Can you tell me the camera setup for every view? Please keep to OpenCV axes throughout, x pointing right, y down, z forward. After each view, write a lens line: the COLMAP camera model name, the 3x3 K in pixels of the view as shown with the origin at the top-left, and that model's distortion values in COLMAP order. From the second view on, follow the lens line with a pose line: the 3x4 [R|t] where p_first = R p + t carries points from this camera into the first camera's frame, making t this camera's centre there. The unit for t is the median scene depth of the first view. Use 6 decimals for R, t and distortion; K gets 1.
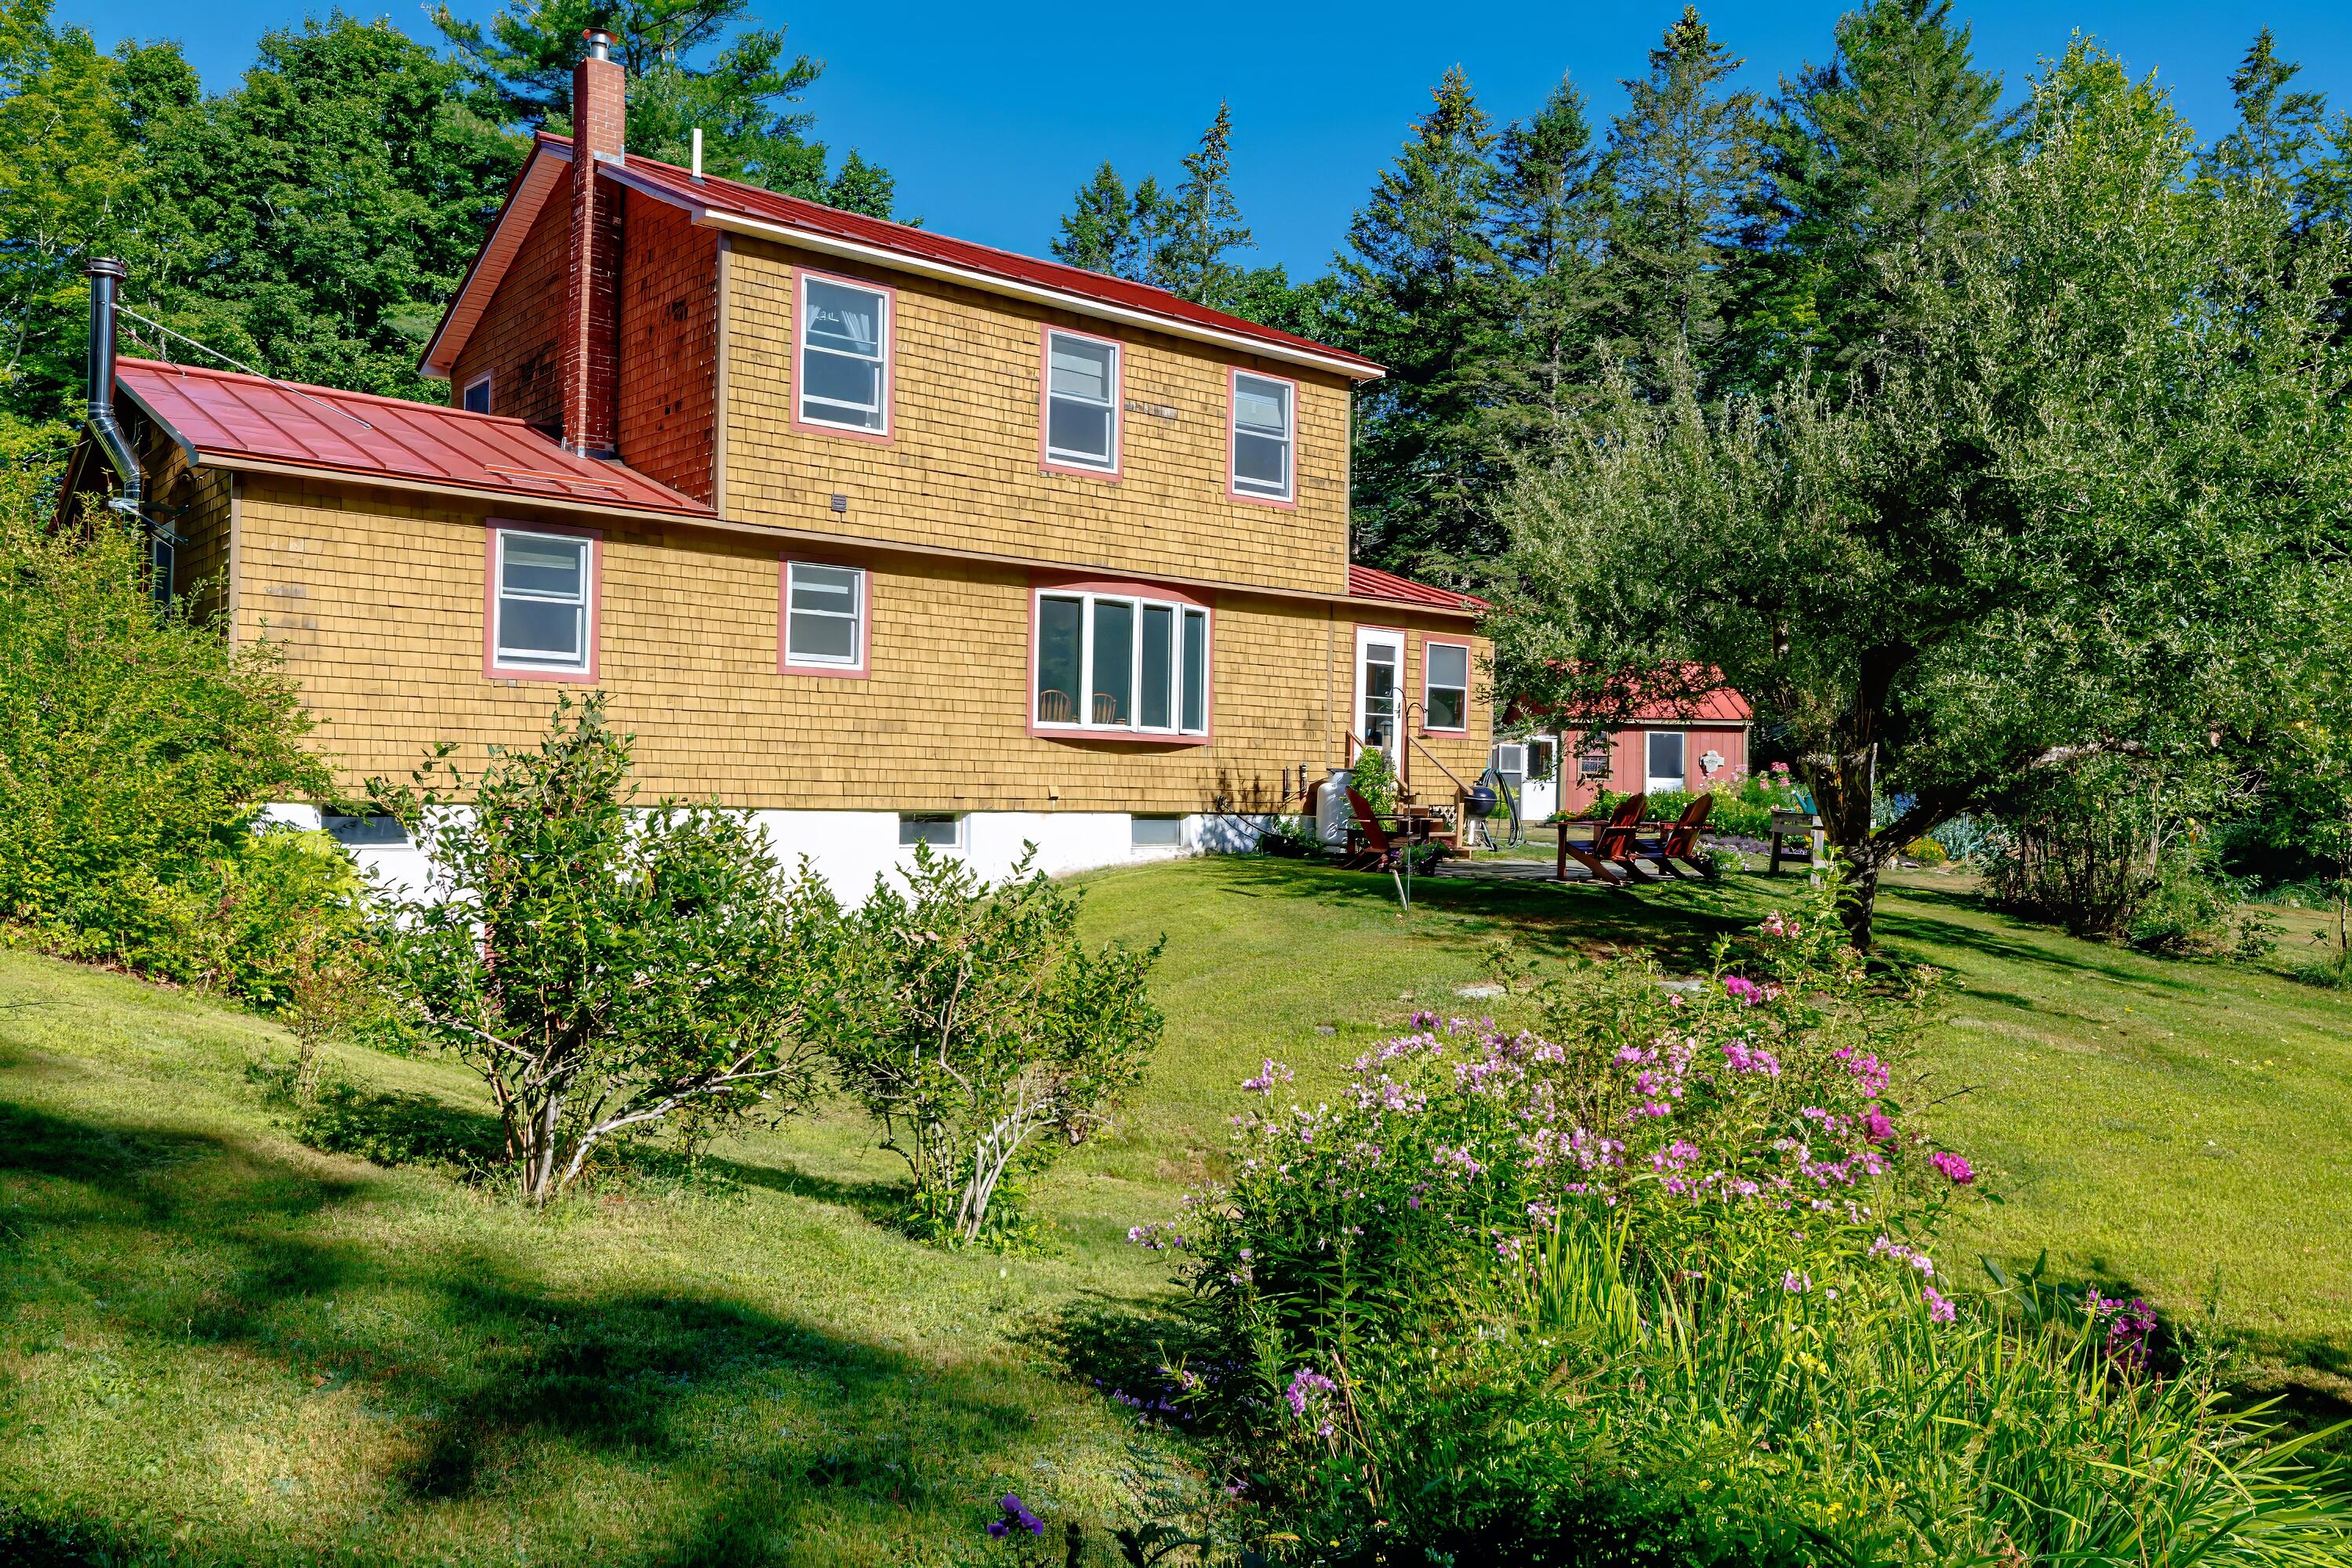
lens RADIAL K [[1803.9, 0, 1175.7], [0, 1803.9, 782.1], [0, 0, 1]] dist [0.007121, 0.000695]
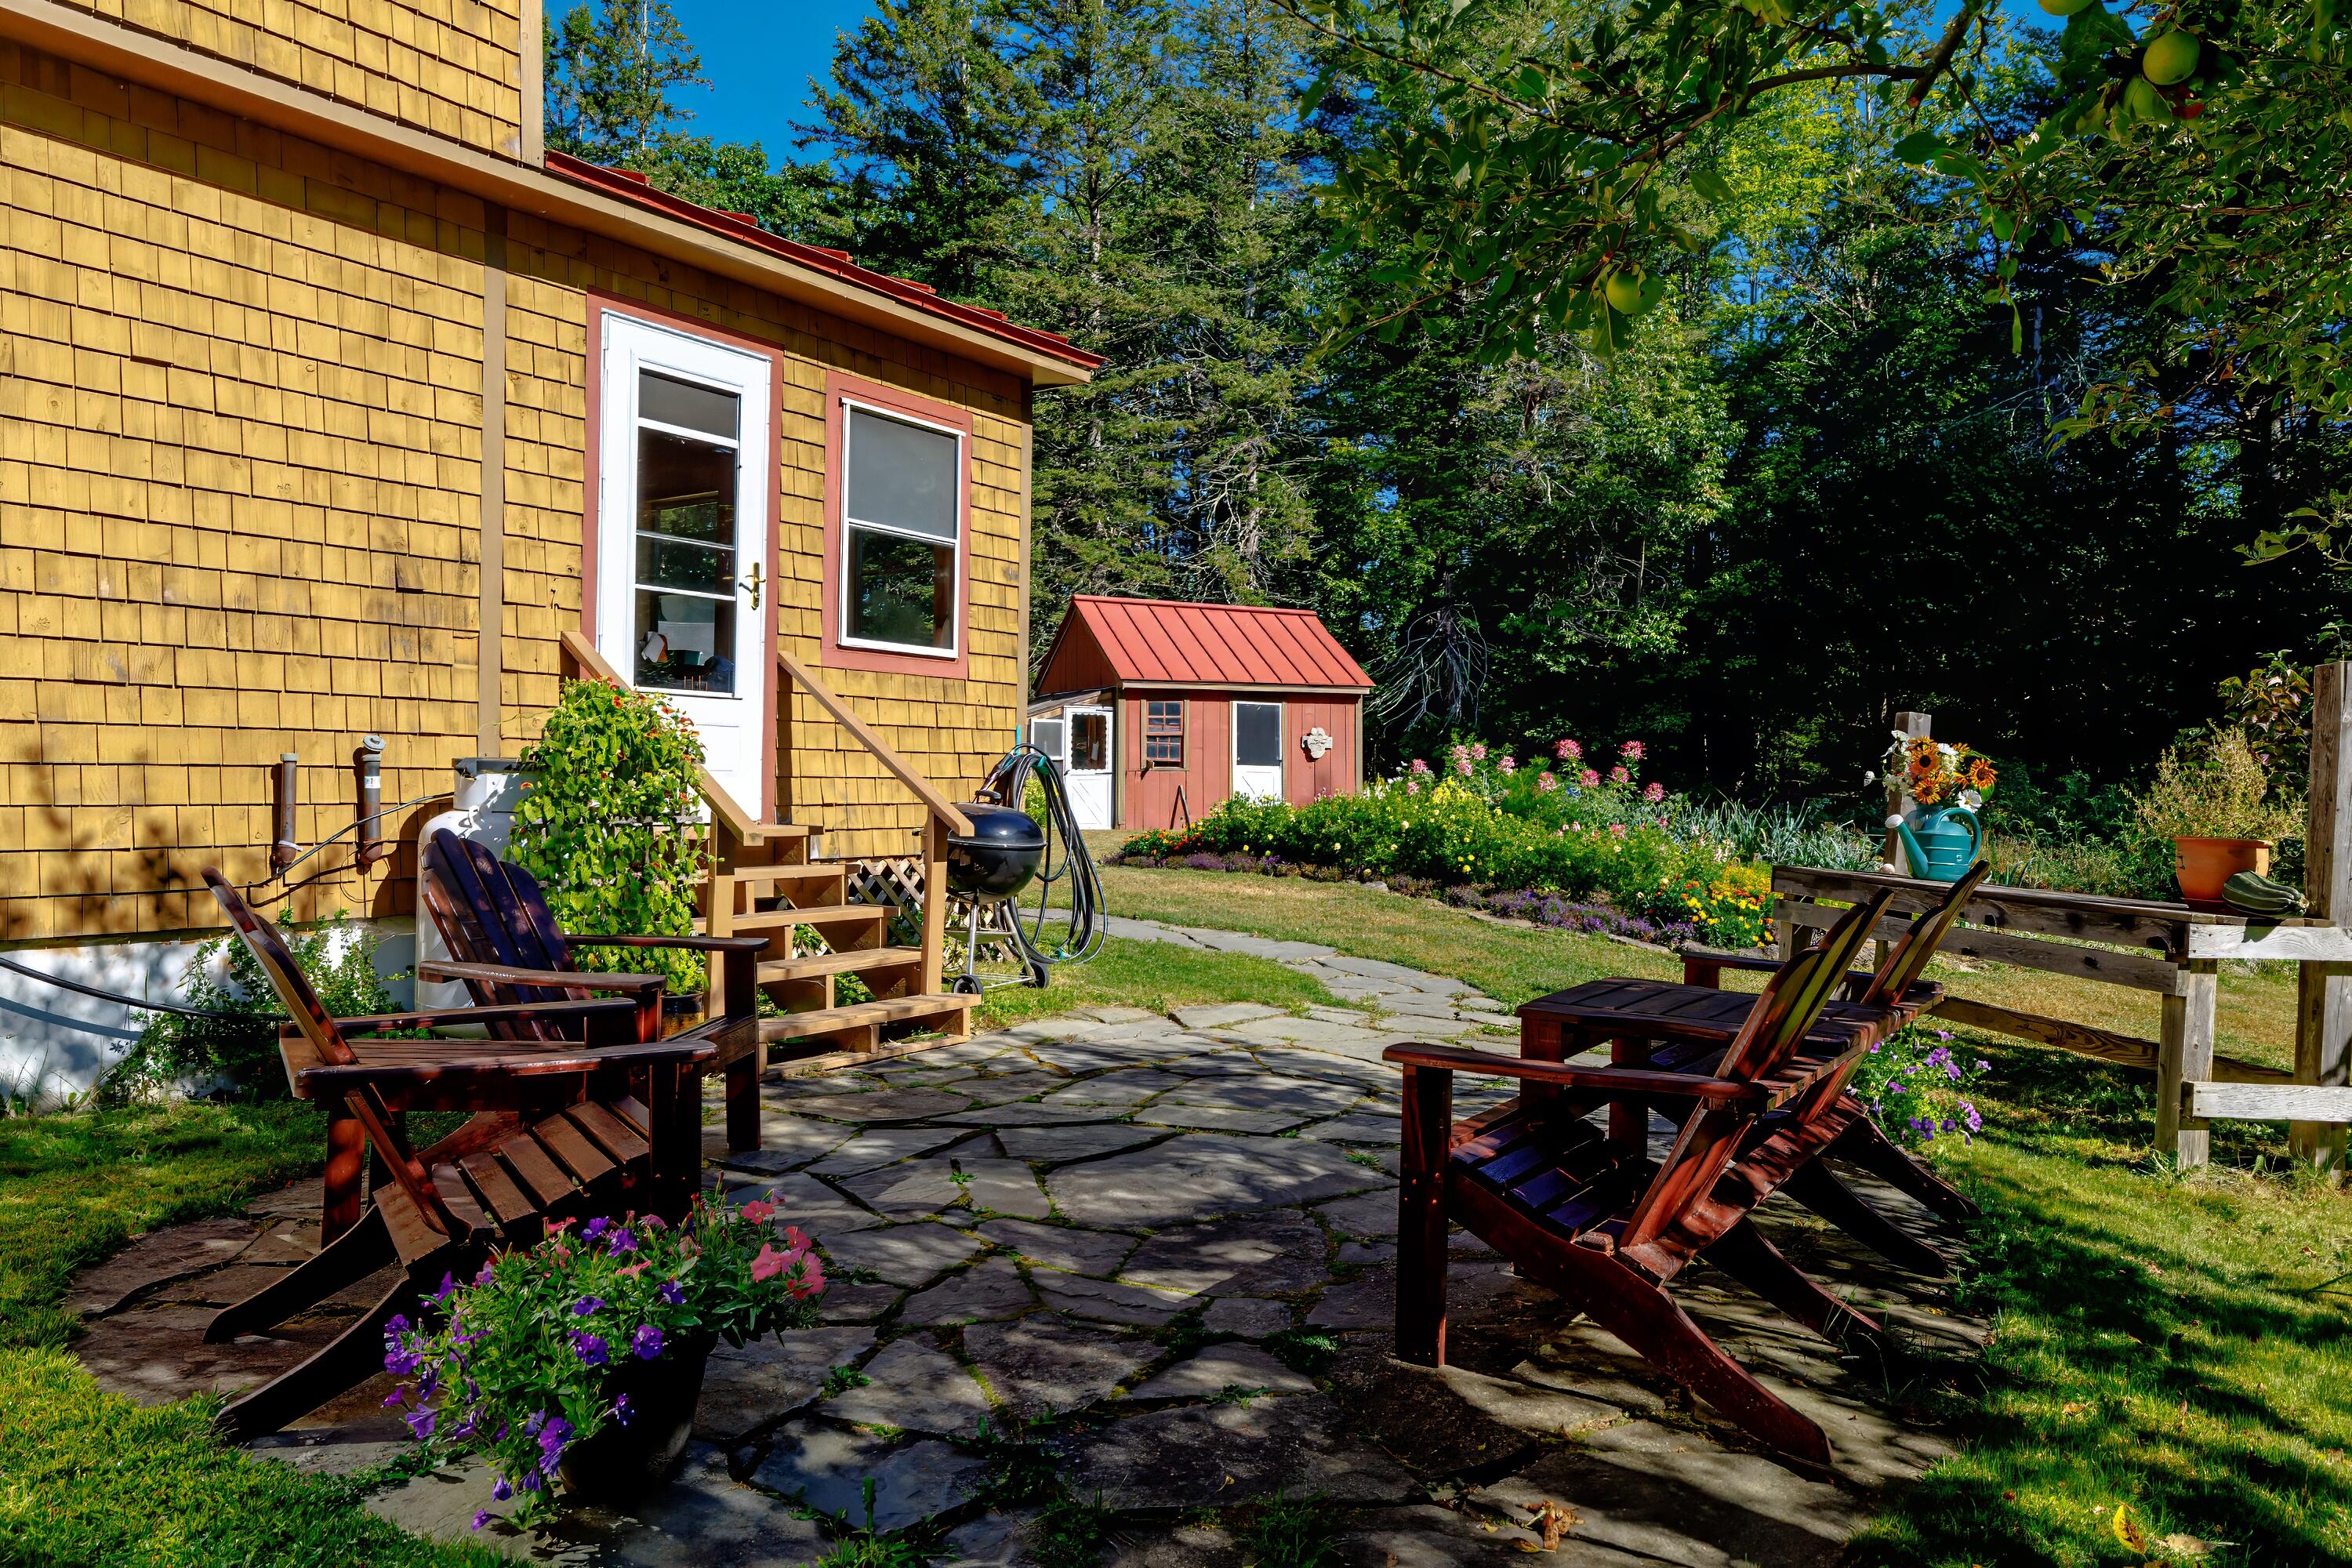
lens RADIAL K [[1540.4, 0, 1177.7], [0, 1540.4, 778.0], [0, 0, 1]] dist [-0.004409, -0.000031]
pose [[0.961564, -0.008316, 0.274456, 0.119460], [0.006074, 0.999941, 0.009016, -0.005808], [-0.274515, -0.007002, 0.961557, 0.694547]]
